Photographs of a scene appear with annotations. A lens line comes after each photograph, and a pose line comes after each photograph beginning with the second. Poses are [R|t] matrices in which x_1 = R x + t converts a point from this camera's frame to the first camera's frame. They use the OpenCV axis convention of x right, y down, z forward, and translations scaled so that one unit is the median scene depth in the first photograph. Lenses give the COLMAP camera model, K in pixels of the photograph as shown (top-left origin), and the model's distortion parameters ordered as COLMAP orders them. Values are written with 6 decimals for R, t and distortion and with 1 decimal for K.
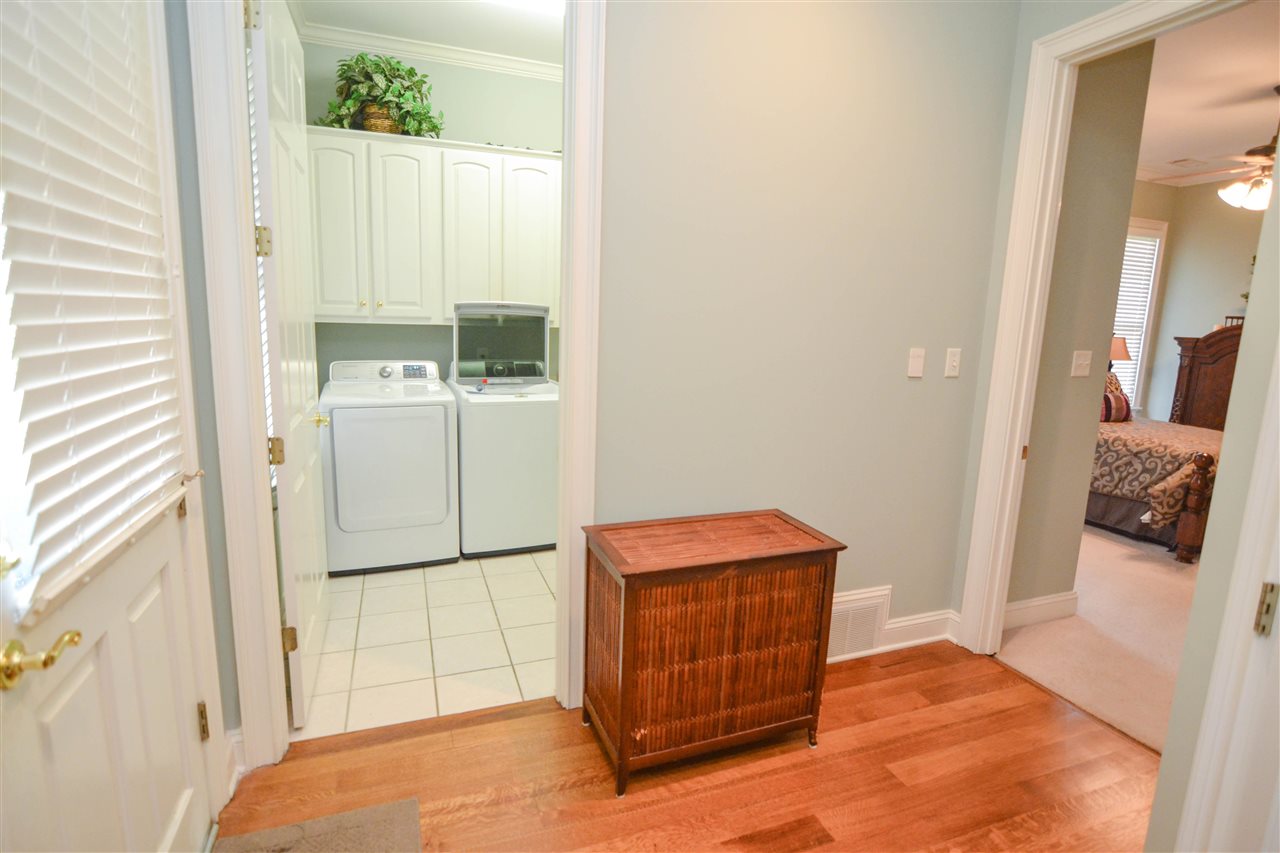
lens RADIAL K [[634.6, 0, 640.0], [0, 634.6, 426.5], [0, 0, 1]] dist [-0.016664, 0.001882]
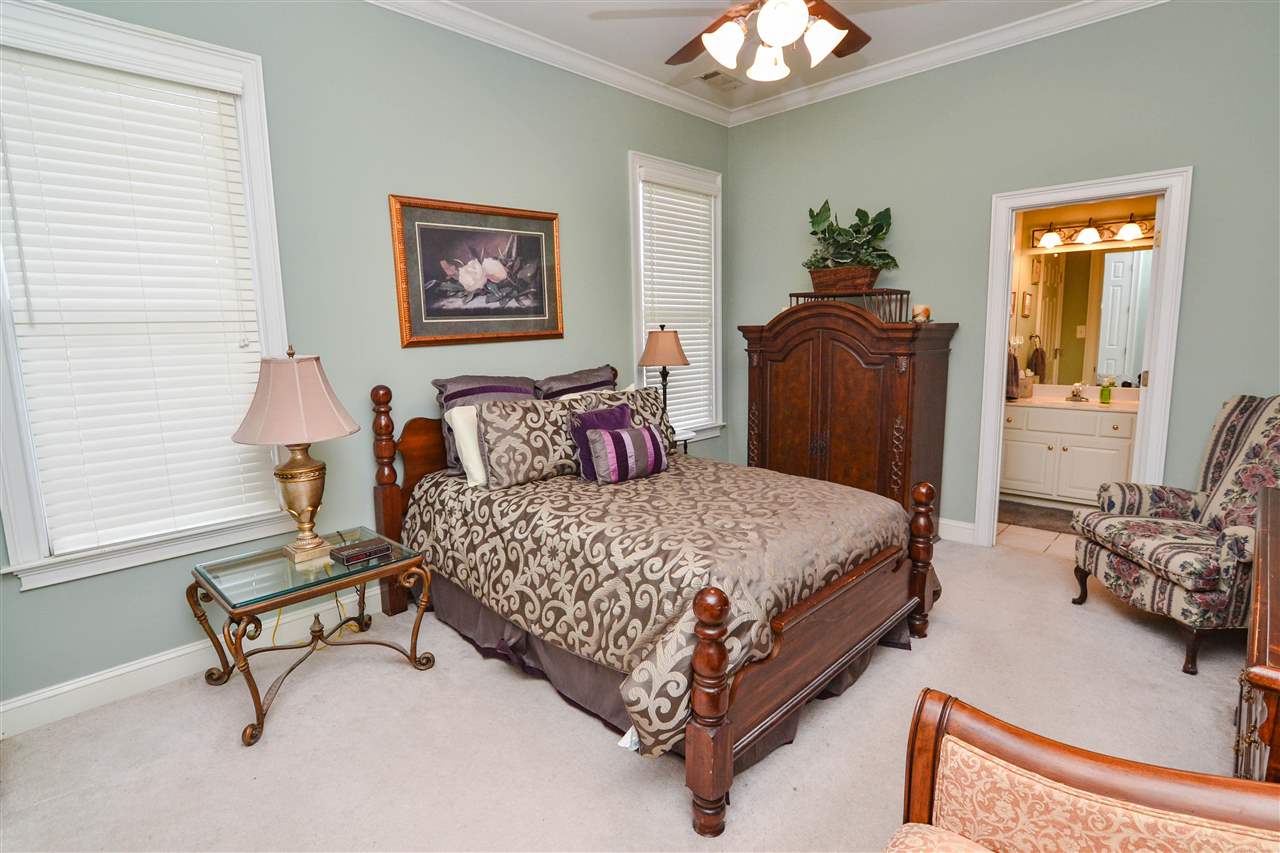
lens RADIAL K [[634.6, 0, 640.0], [0, 634.6, 426.5], [0, 0, 1]] dist [-0.016664, 0.001882]
pose [[0.904540, -0.114994, 0.410590, 0.613780], [0.122031, 0.992484, 0.009129, -0.069765], [-0.408554, 0.041847, 0.911774, 0.548033]]
